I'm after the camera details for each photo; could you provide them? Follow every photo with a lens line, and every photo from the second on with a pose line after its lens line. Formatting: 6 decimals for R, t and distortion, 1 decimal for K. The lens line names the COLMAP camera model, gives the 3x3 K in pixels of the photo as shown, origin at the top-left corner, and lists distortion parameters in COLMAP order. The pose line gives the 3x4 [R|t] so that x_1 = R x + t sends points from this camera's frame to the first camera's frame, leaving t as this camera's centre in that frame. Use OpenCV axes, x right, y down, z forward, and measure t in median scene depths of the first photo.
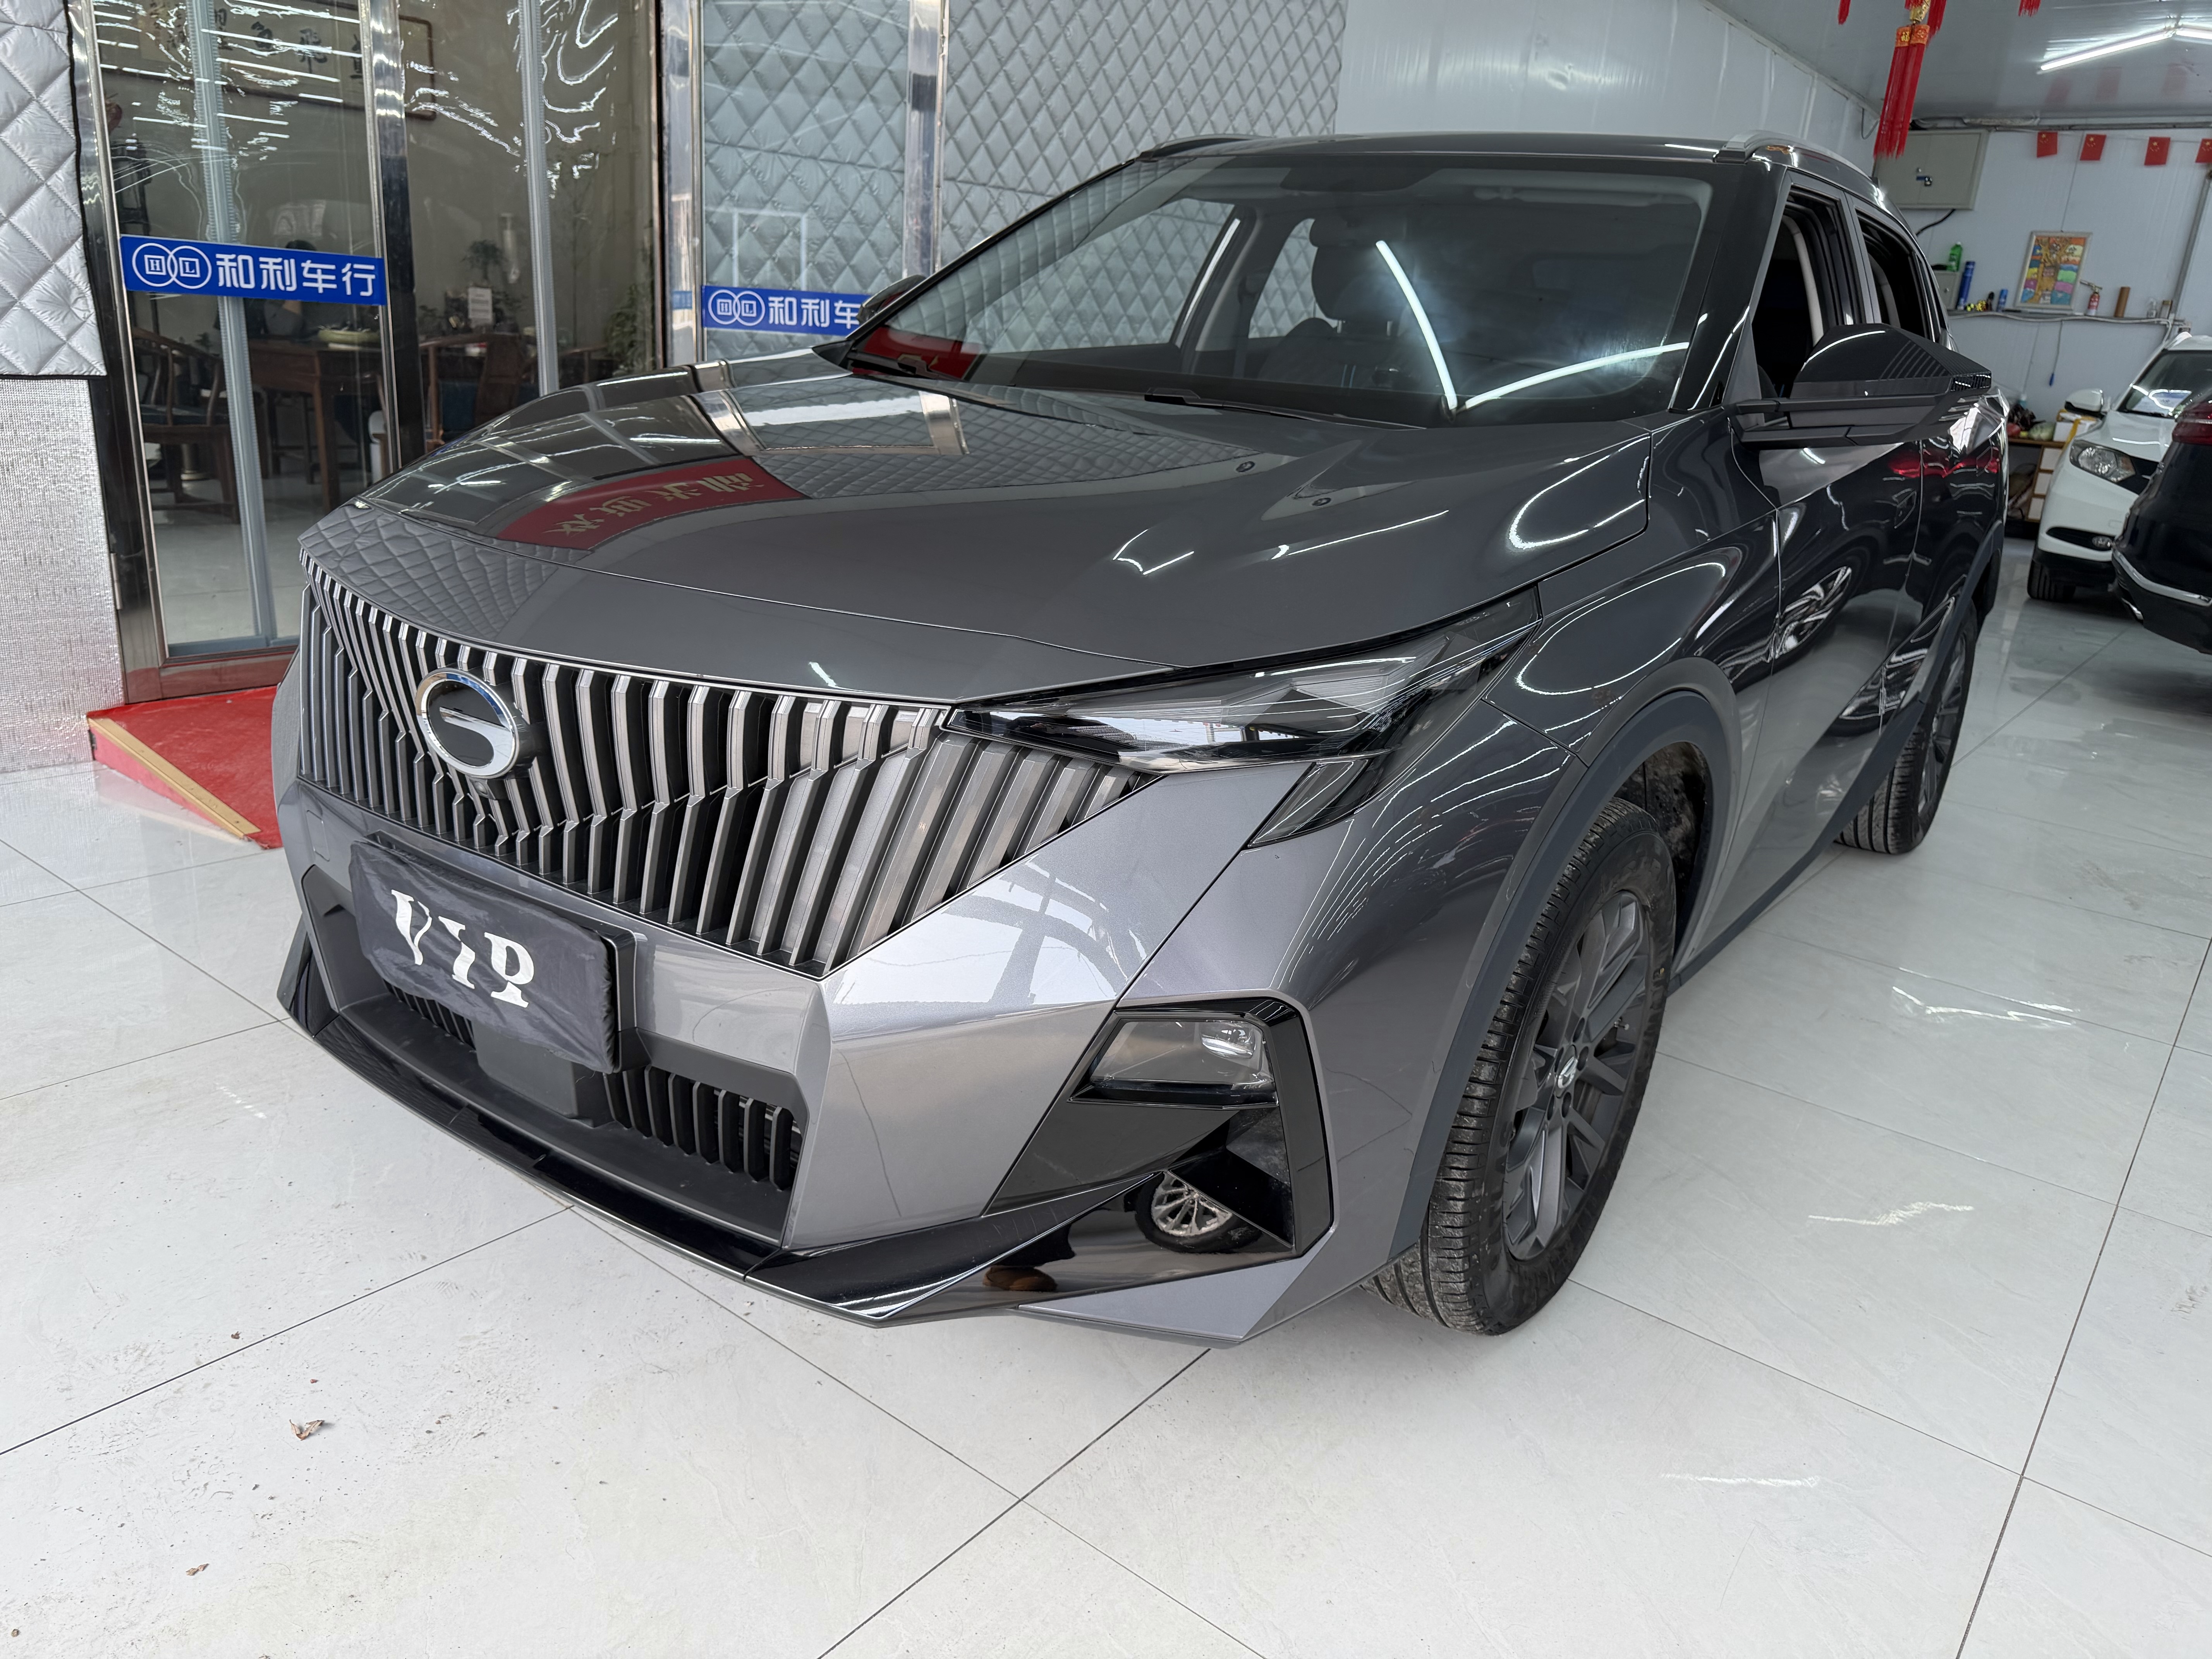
lens RADIAL K [[1566.4, 0, 1106.0], [0, 1566.4, 829.5], [0, 0, 1]] dist [0.009483, -0.008516]
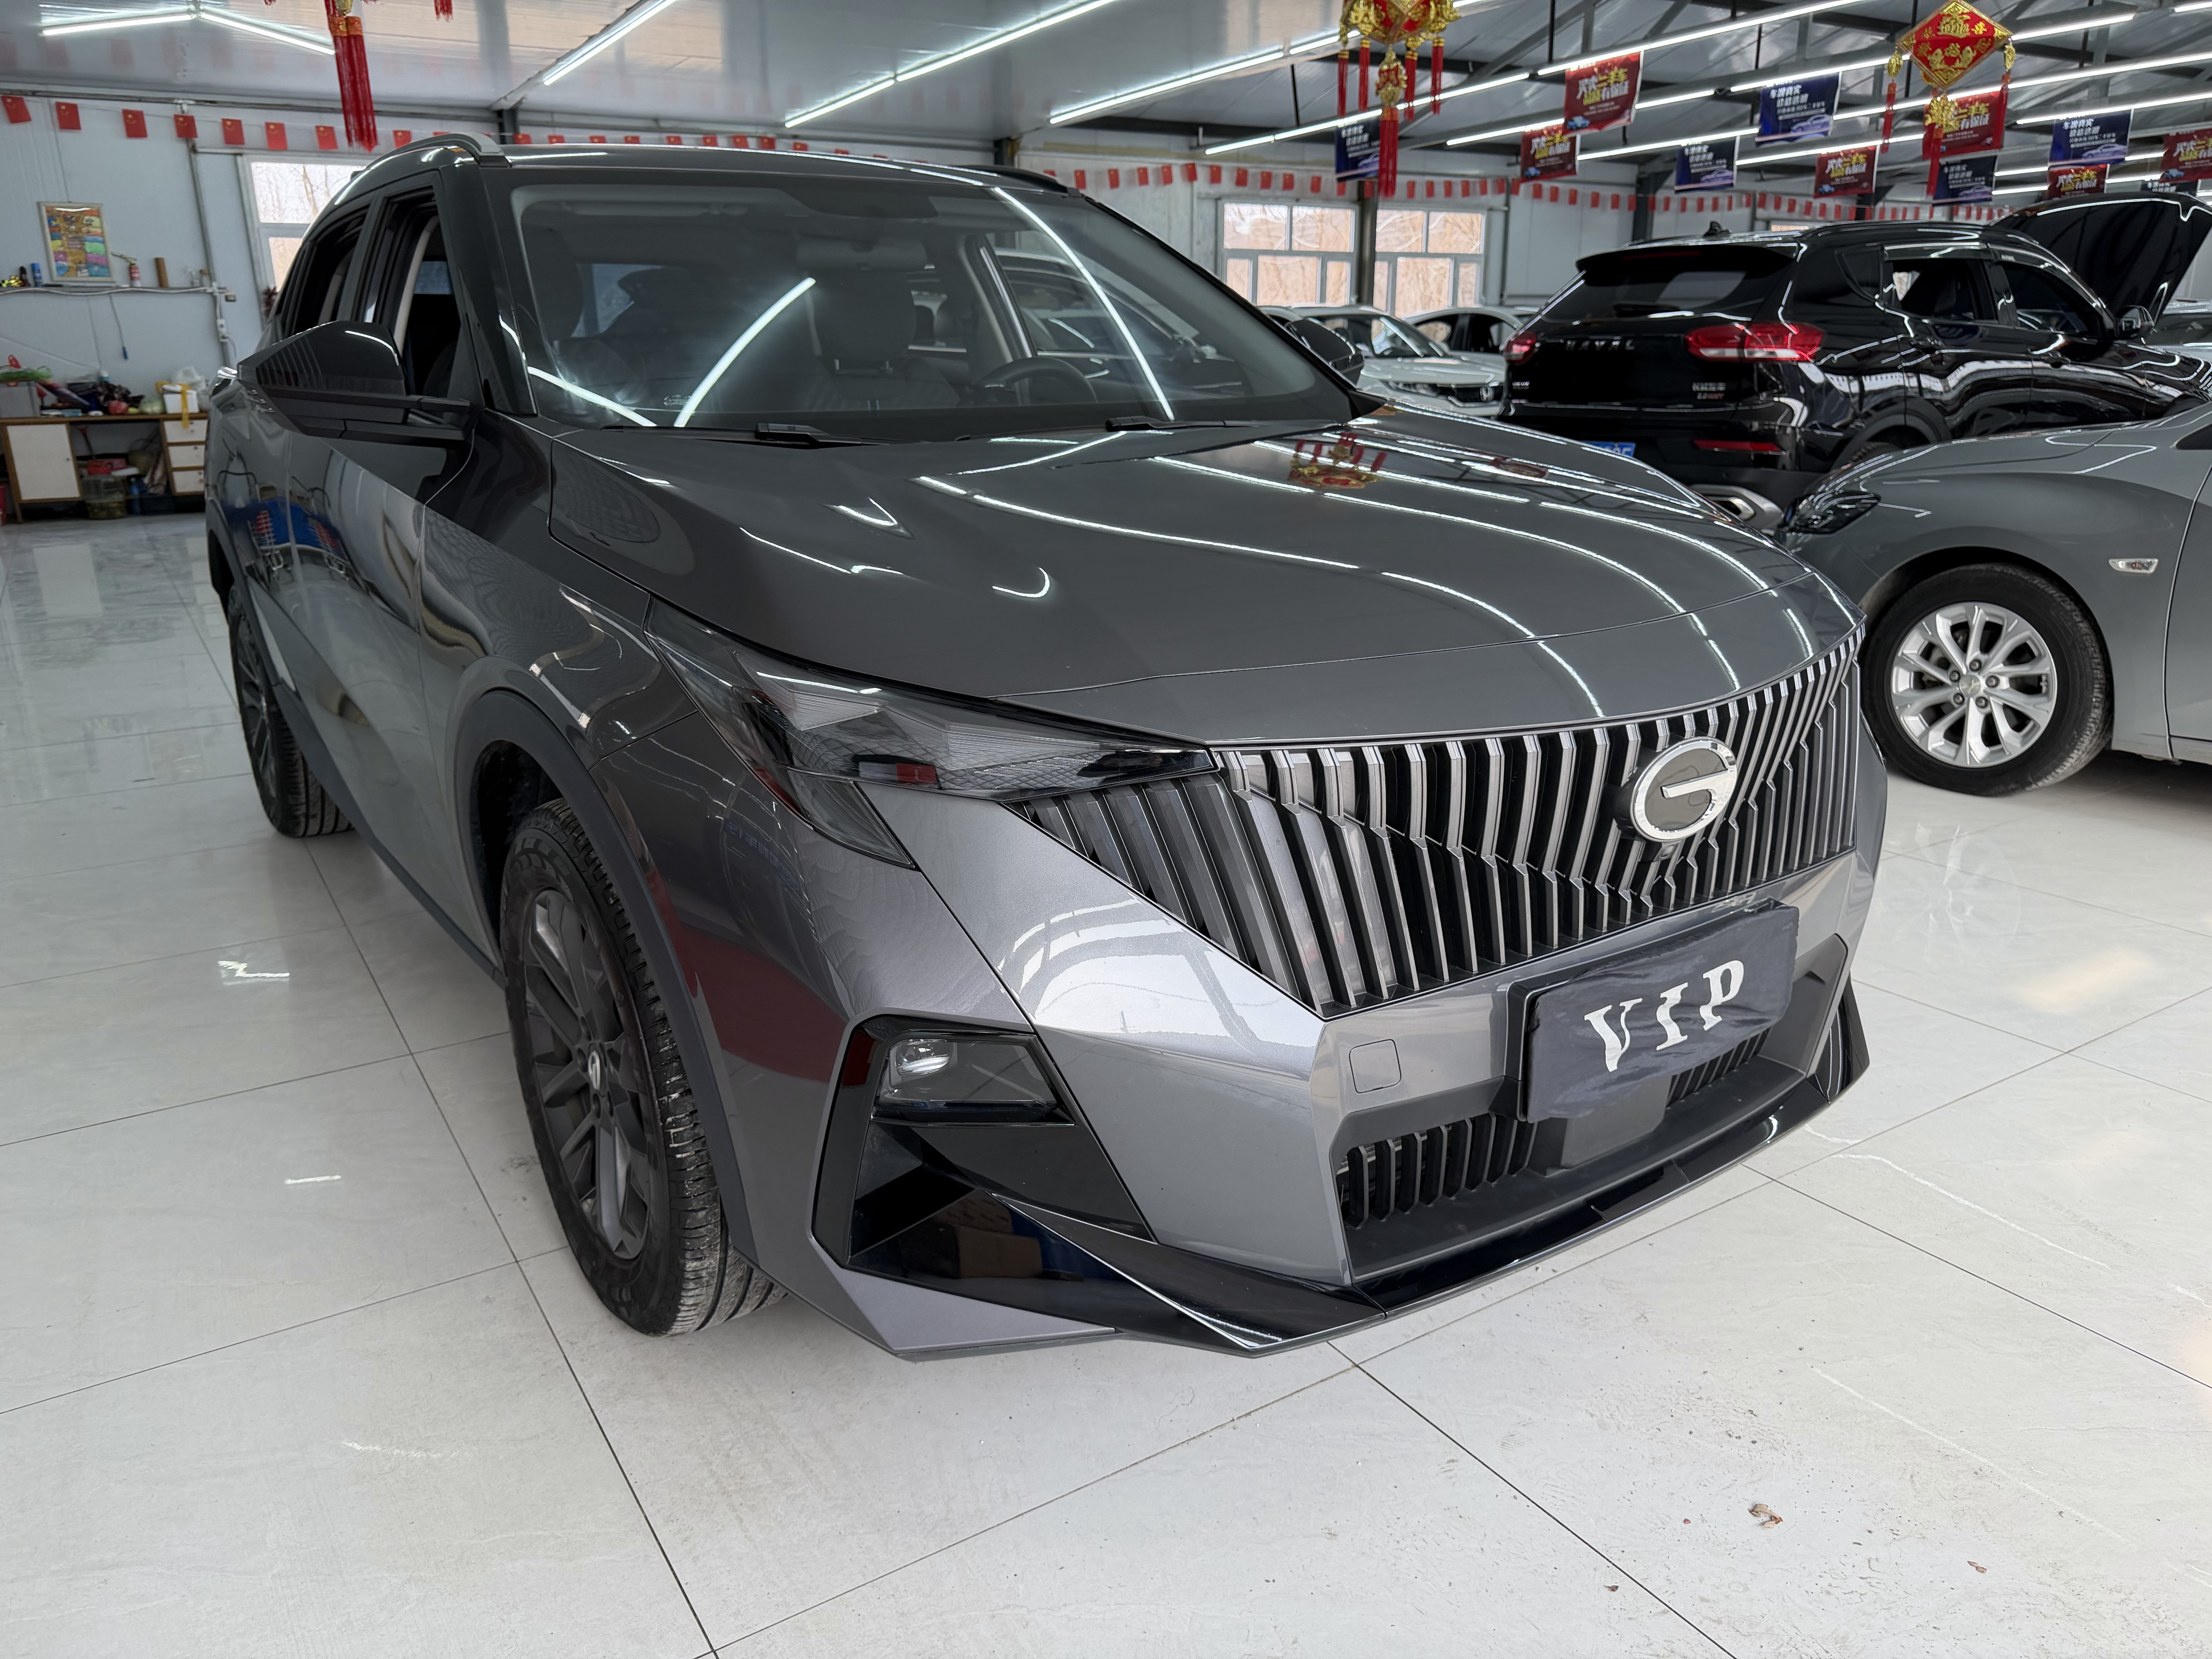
lens RADIAL K [[1574.2, 0, 1106.0], [0, 1574.2, 829.5], [0, 0, 1]] dist [0.001349, -0.003508]
pose [[0.340598, -0.343715, 0.875130, -0.215338], [0.323690, 0.916750, 0.234083, -0.060571], [-0.882733, 0.203543, 0.423500, 0.134225]]
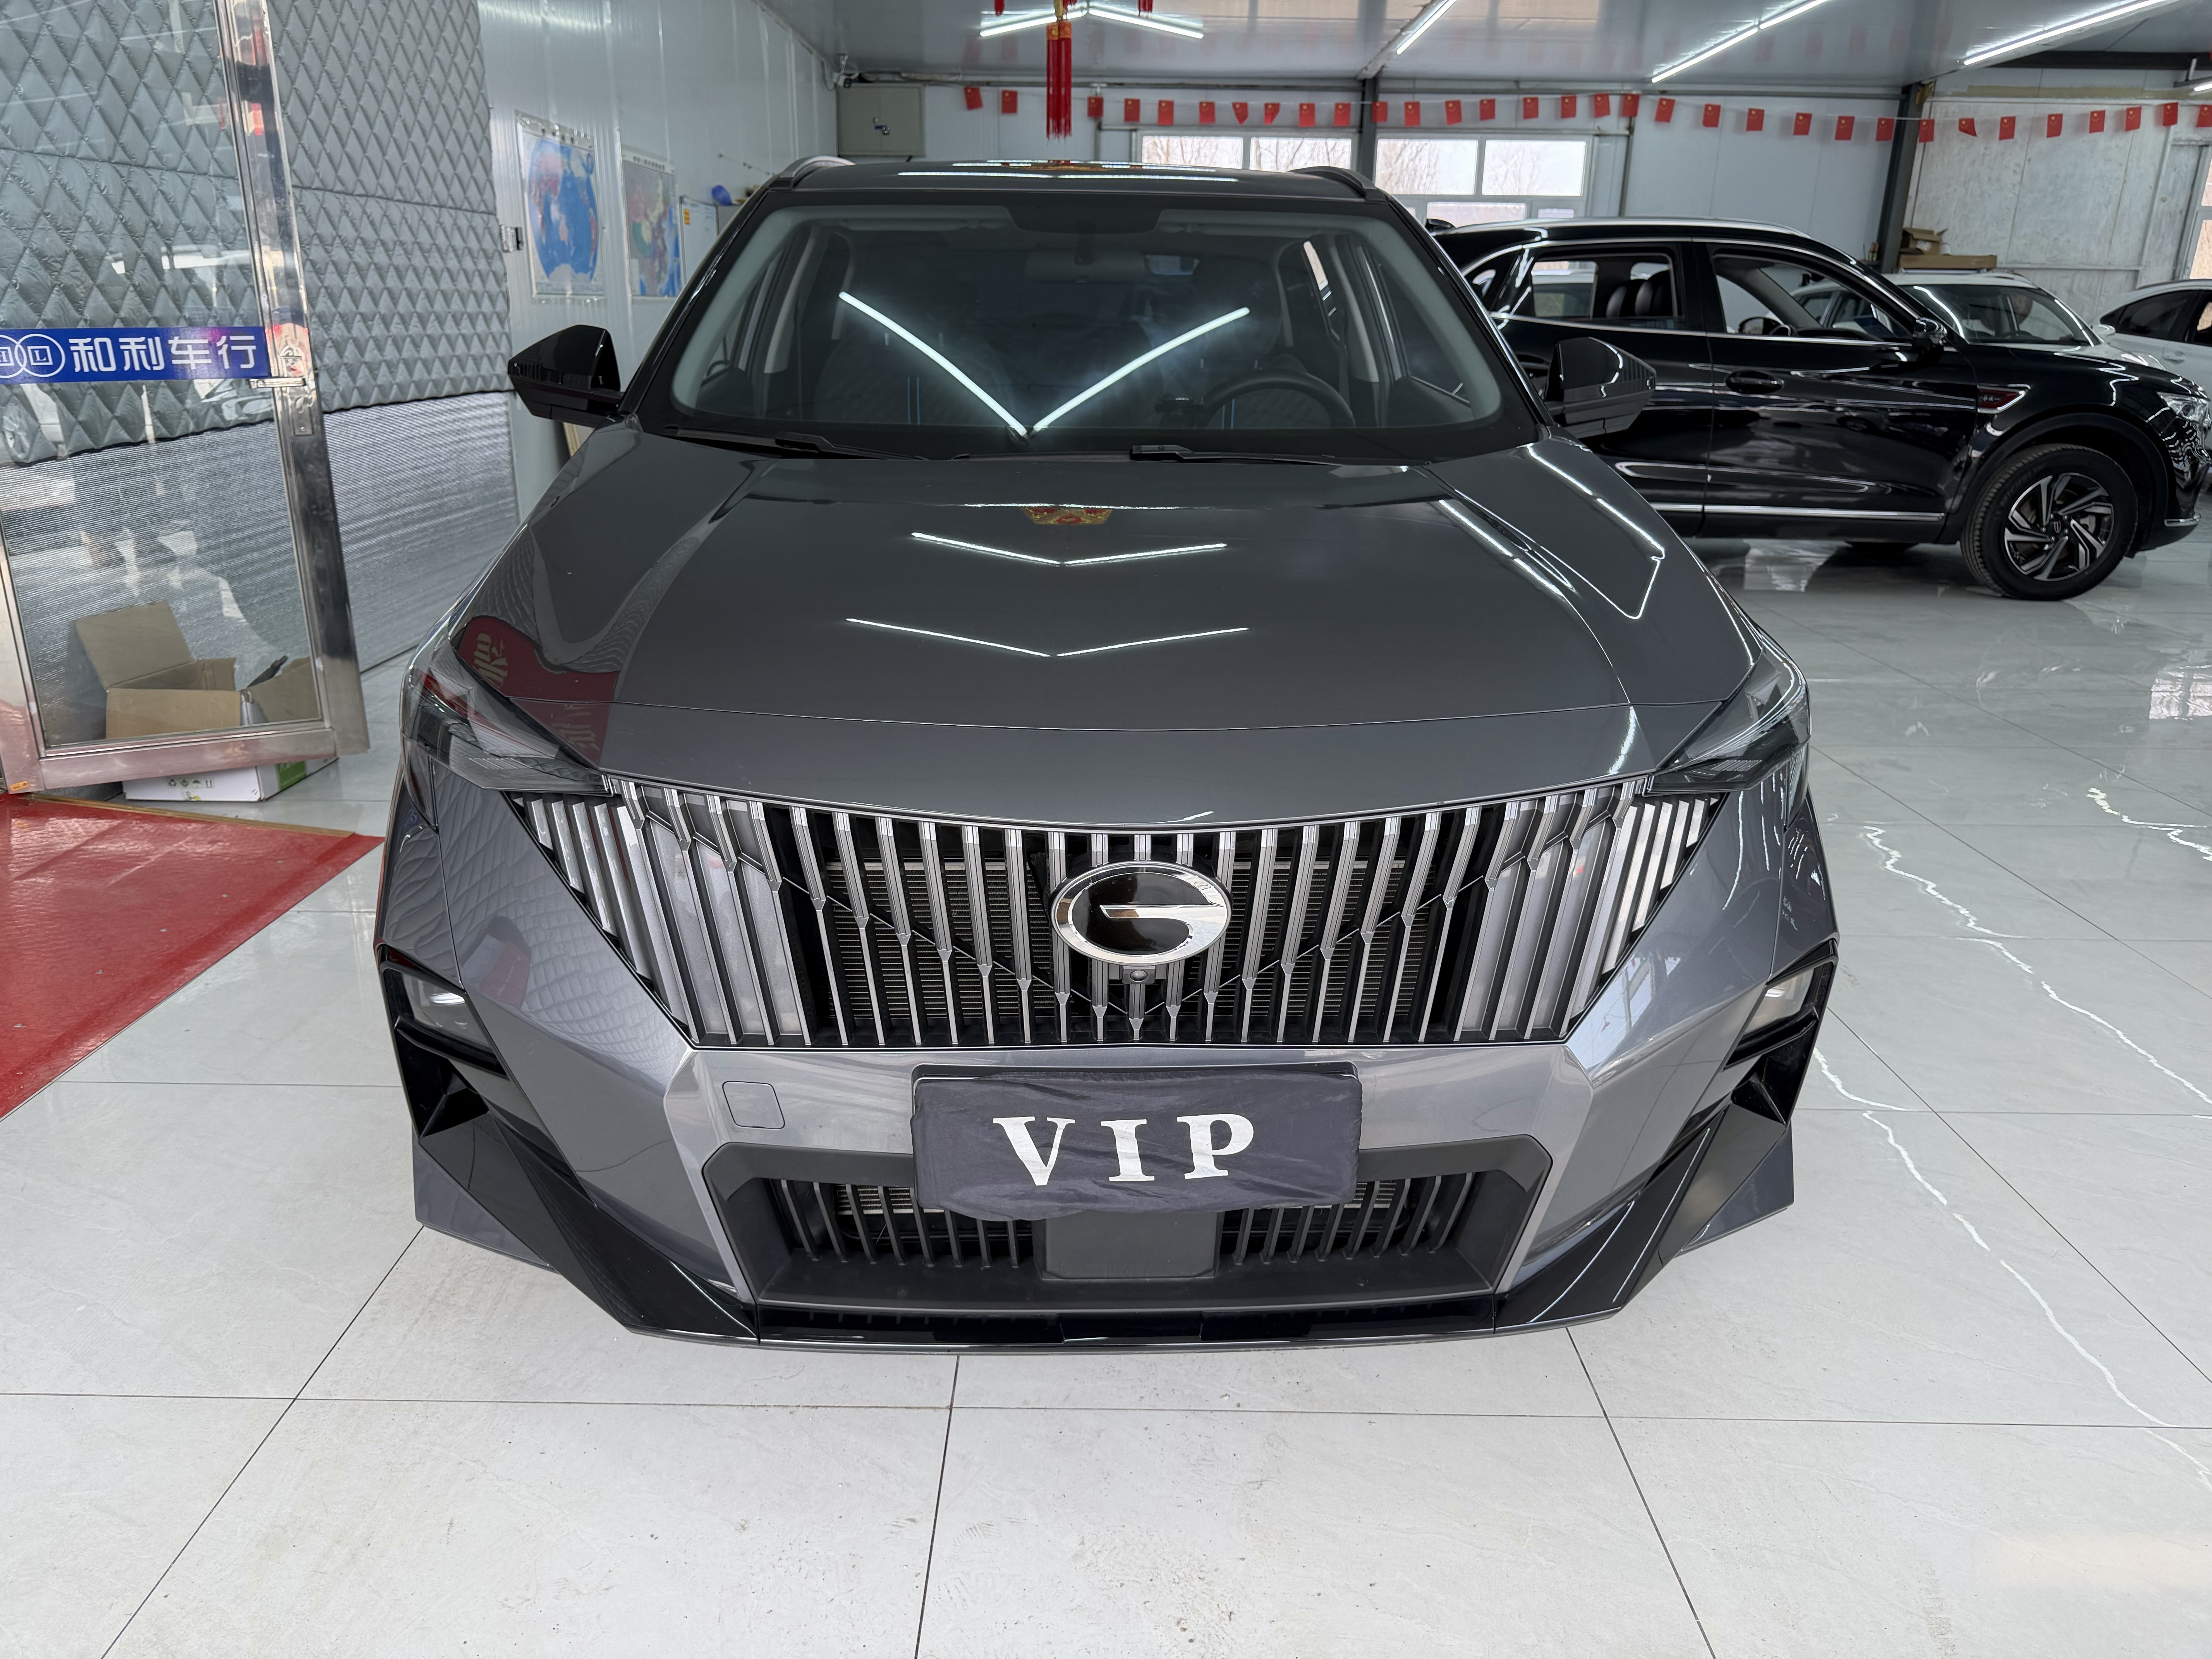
lens RADIAL K [[1566.4, 0, 1106.0], [0, 1566.4, 829.5], [0, 0, 1]] dist [0.009483, -0.008516]
pose [[0.787257, -0.249838, 0.563745, -0.140246], [0.226844, 0.967472, 0.111978, -0.033844], [-0.573384, 0.039727, 0.818323, 0.035260]]
